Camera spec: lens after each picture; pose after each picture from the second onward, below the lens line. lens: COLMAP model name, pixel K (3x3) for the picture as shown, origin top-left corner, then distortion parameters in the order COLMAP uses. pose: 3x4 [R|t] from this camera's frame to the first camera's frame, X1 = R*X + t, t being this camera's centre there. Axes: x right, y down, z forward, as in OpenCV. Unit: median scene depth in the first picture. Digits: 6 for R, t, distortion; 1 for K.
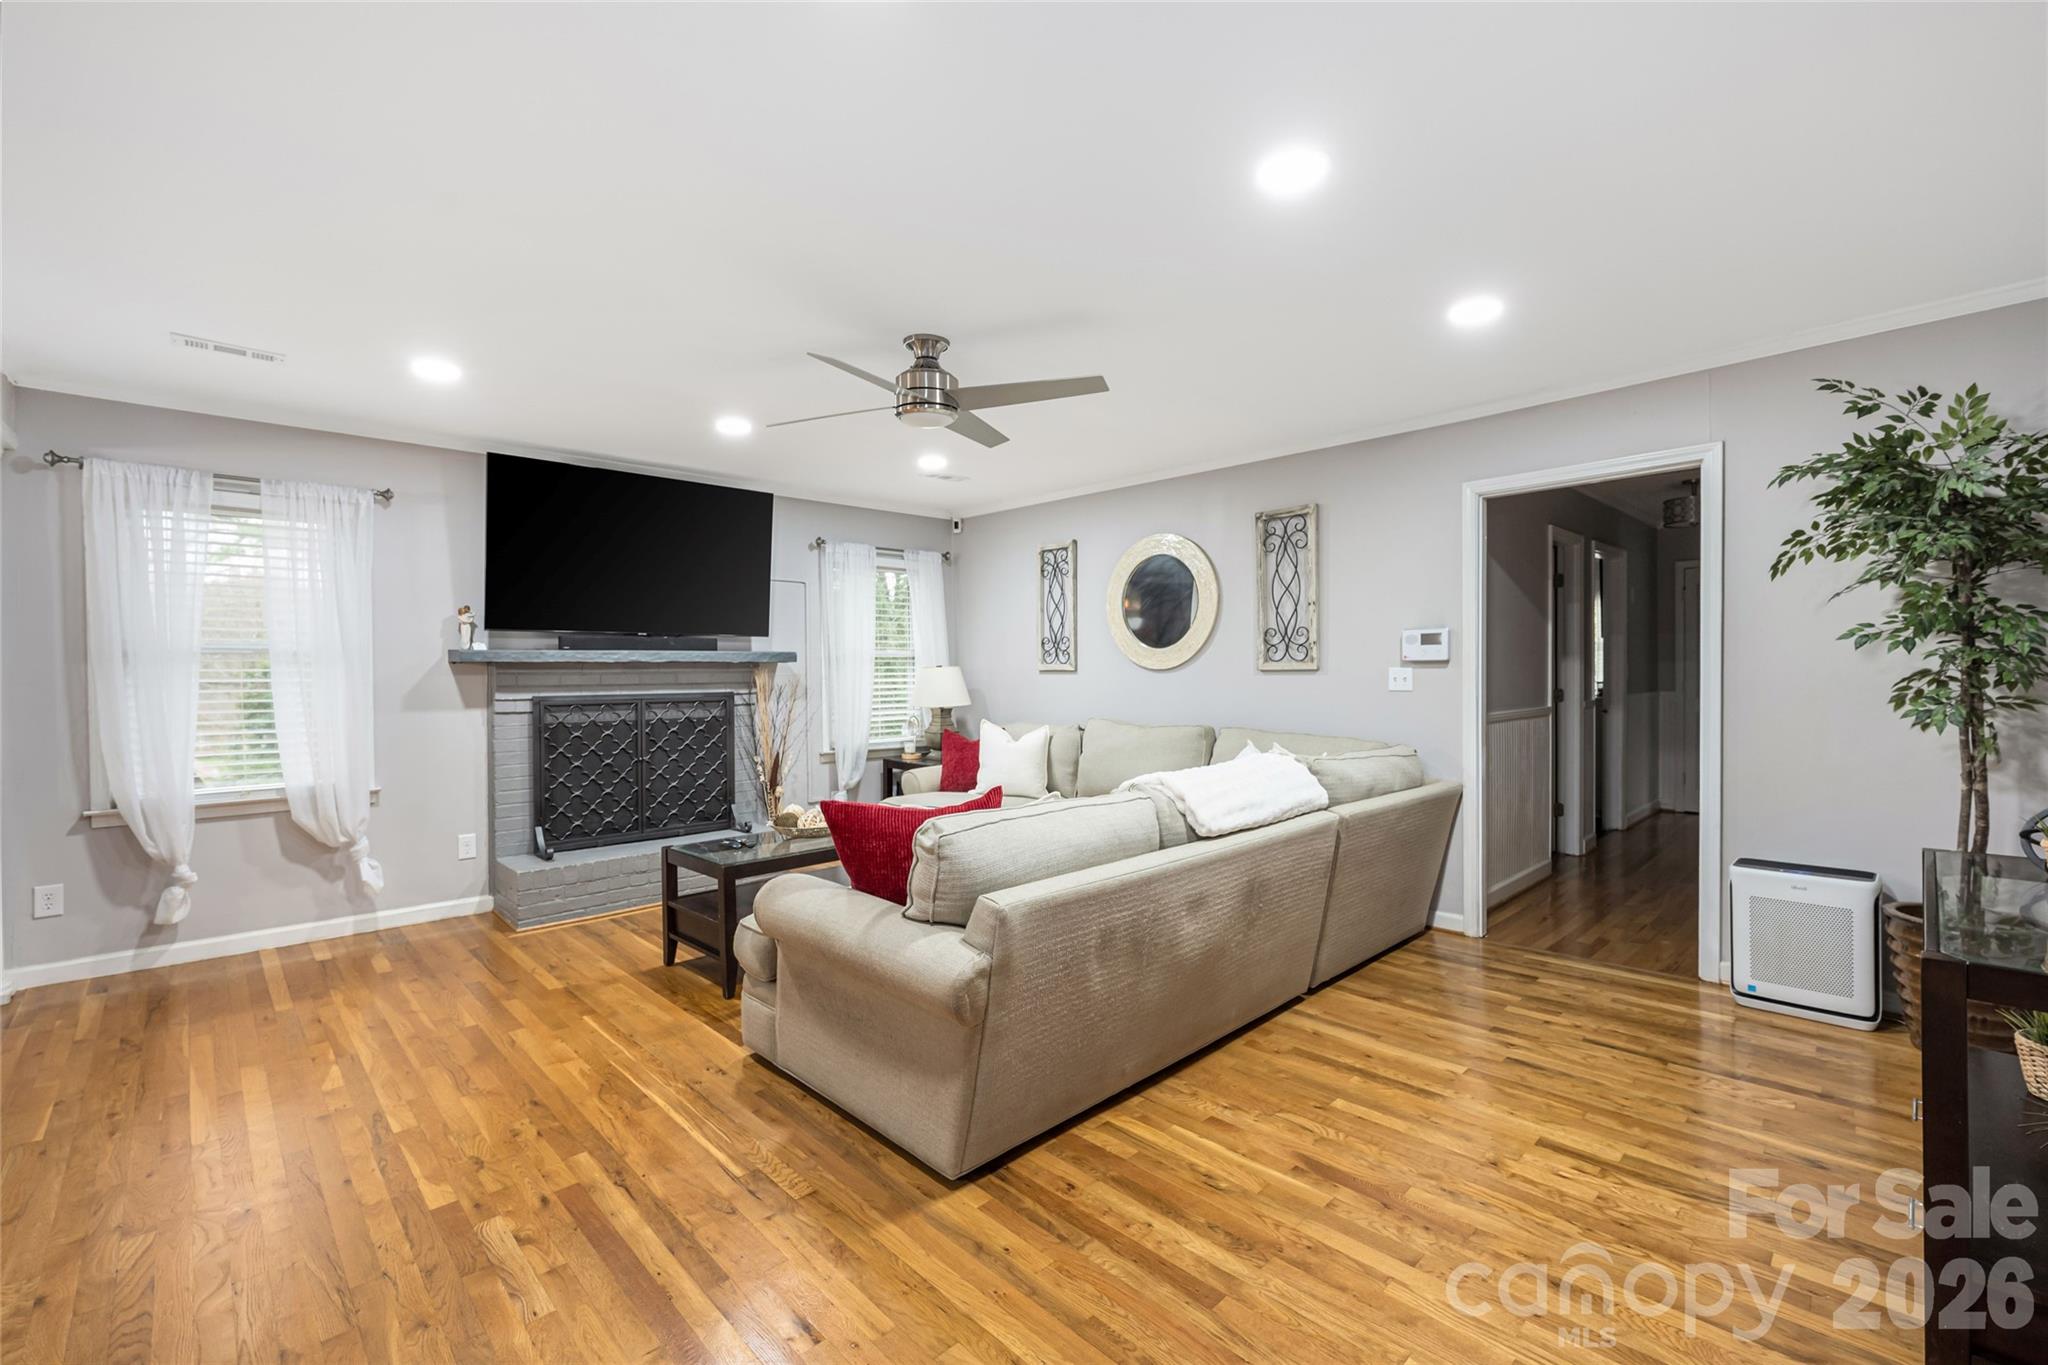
lens RADIAL K [[866.1, 0, 1018.8], [0, 866.1, 685.6], [0, 0, 1]] dist [-0.006253, -0.000162]
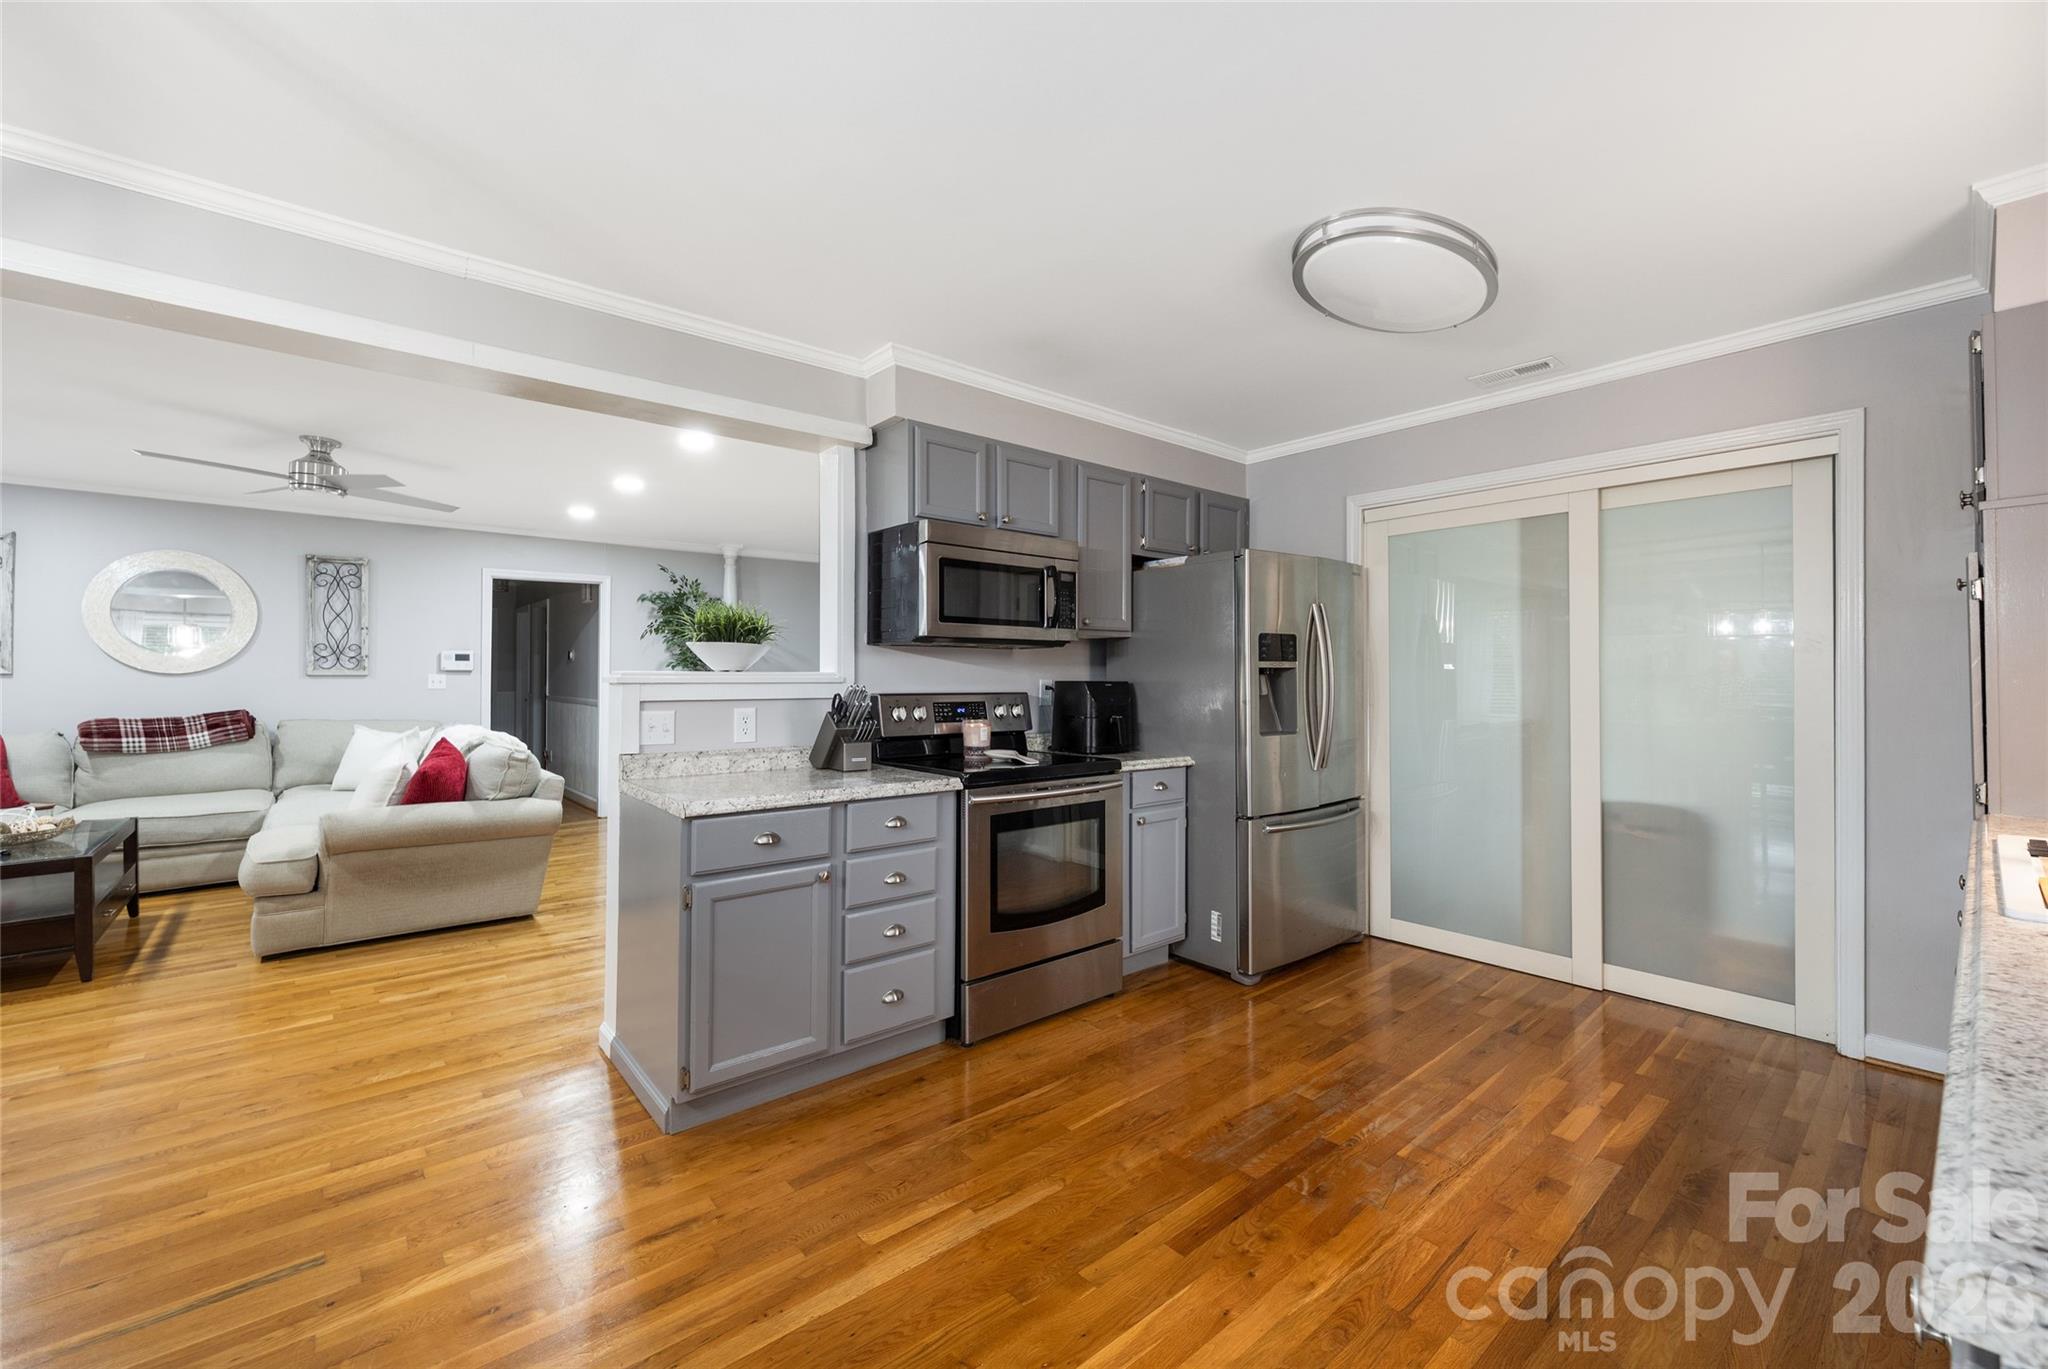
lens RADIAL K [[828.5, 0, 1021.0], [0, 828.5, 668.4], [0, 0, 1]] dist [-0.002112, 0.000305]
pose [[0.060701, 0.016784, 0.998015, -1.007737], [0.014882, 0.999732, -0.017718, 0.010941], [-0.998045, 0.015928, 0.060435, -0.160489]]
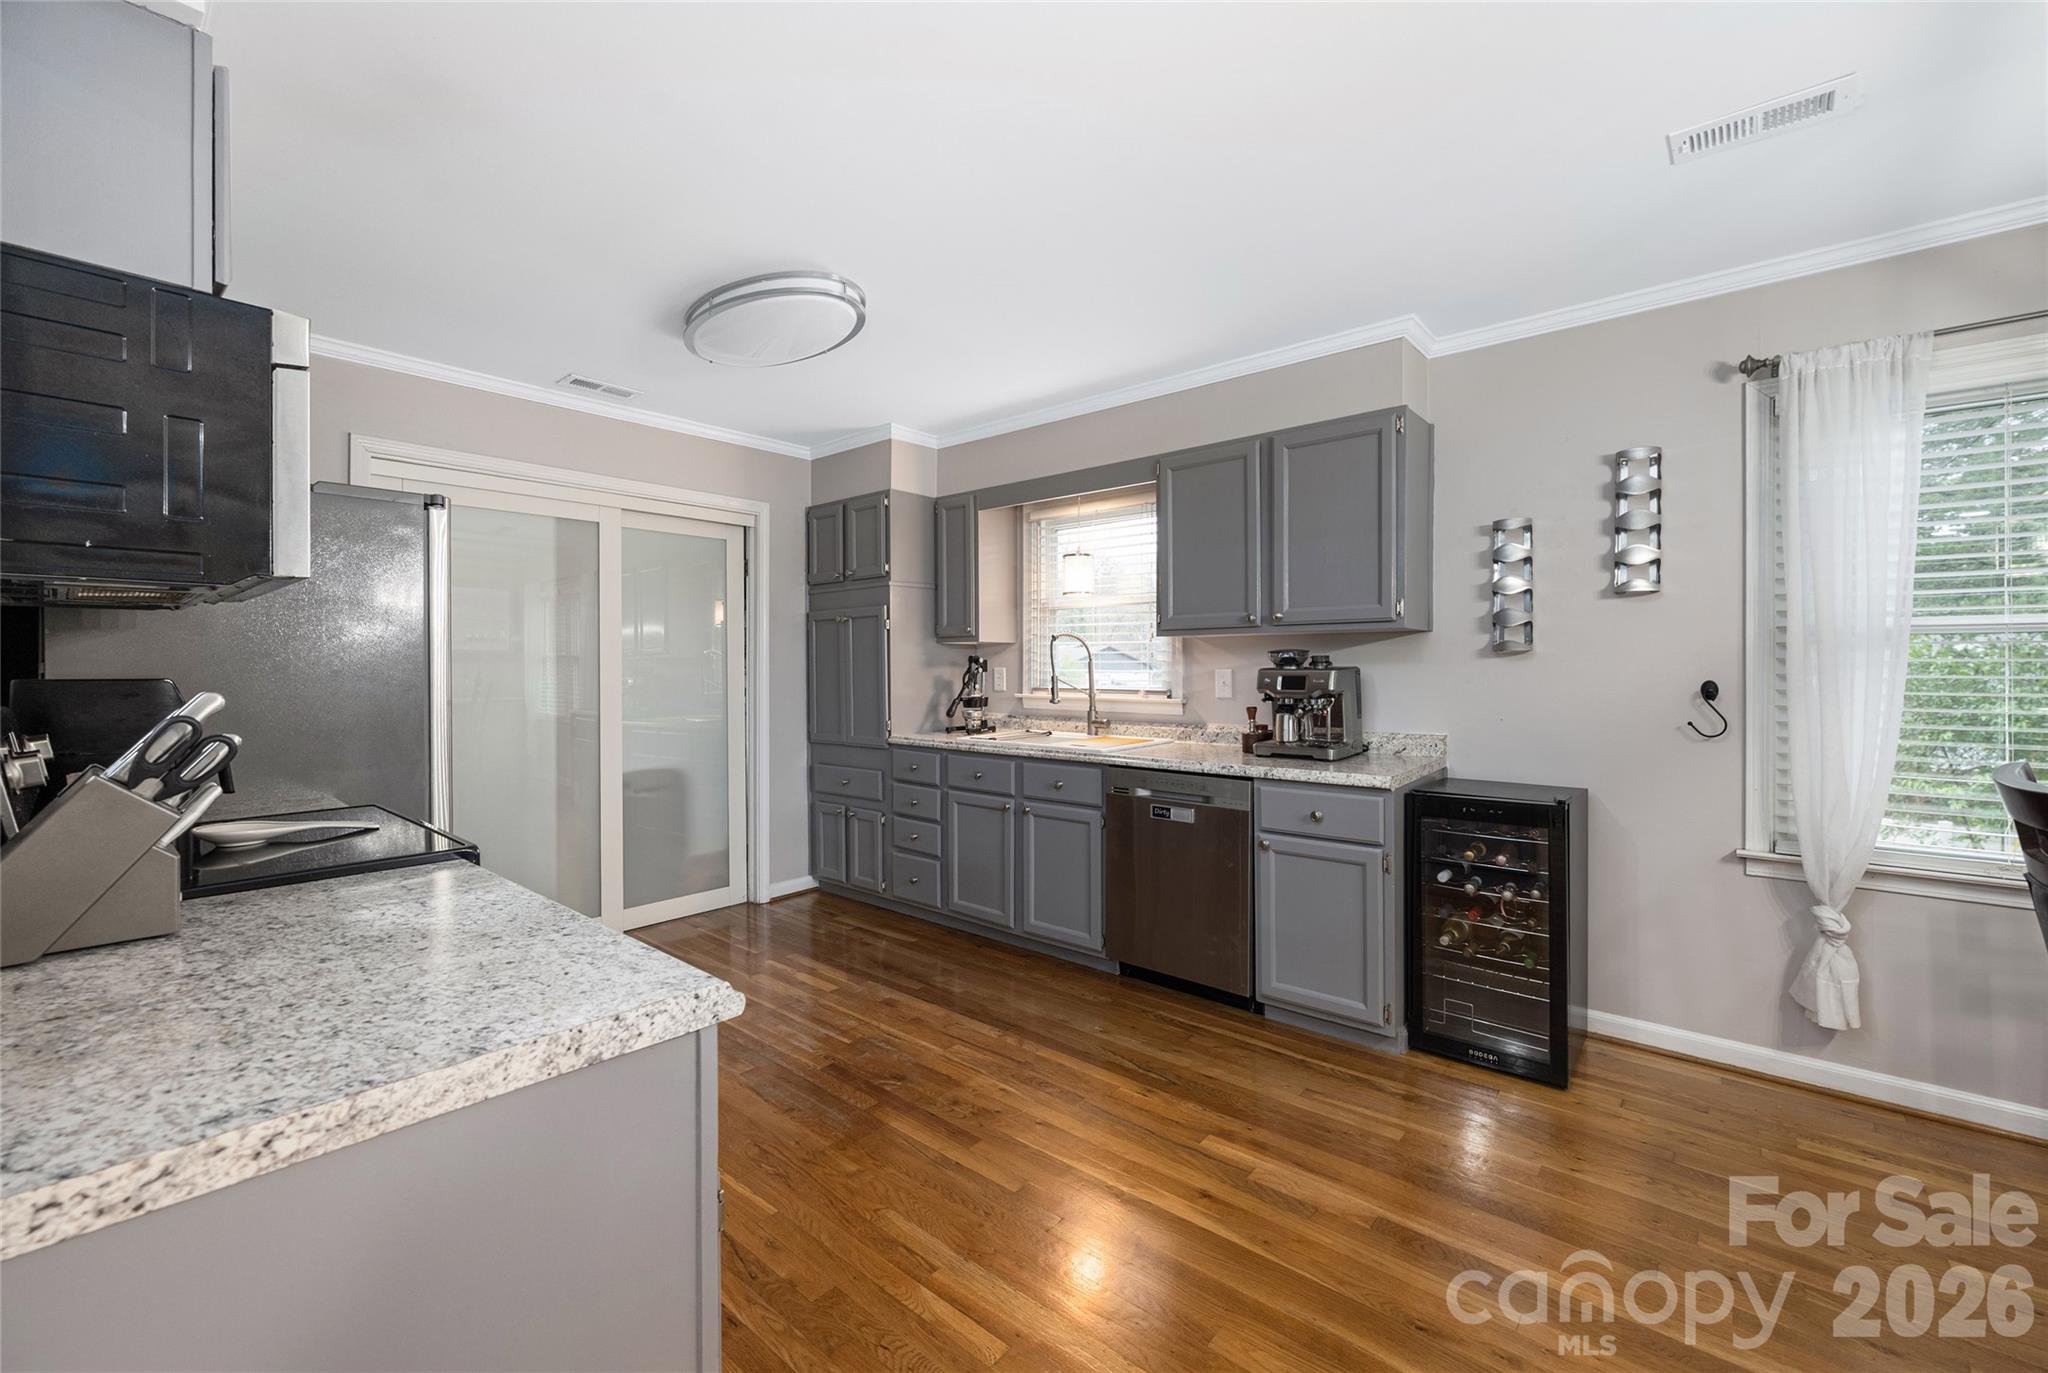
lens RADIAL K [[828.5, 0, 1021.0], [0, 828.5, 670.4], [0, 0, 1]] dist [-0.002112, 0.000305]
pose [[-0.995502, 0.008397, -0.094372, -0.552338], [0.006626, 0.999796, 0.019070, 0.000821], [0.094513, 0.018359, -0.995354, 0.301165]]
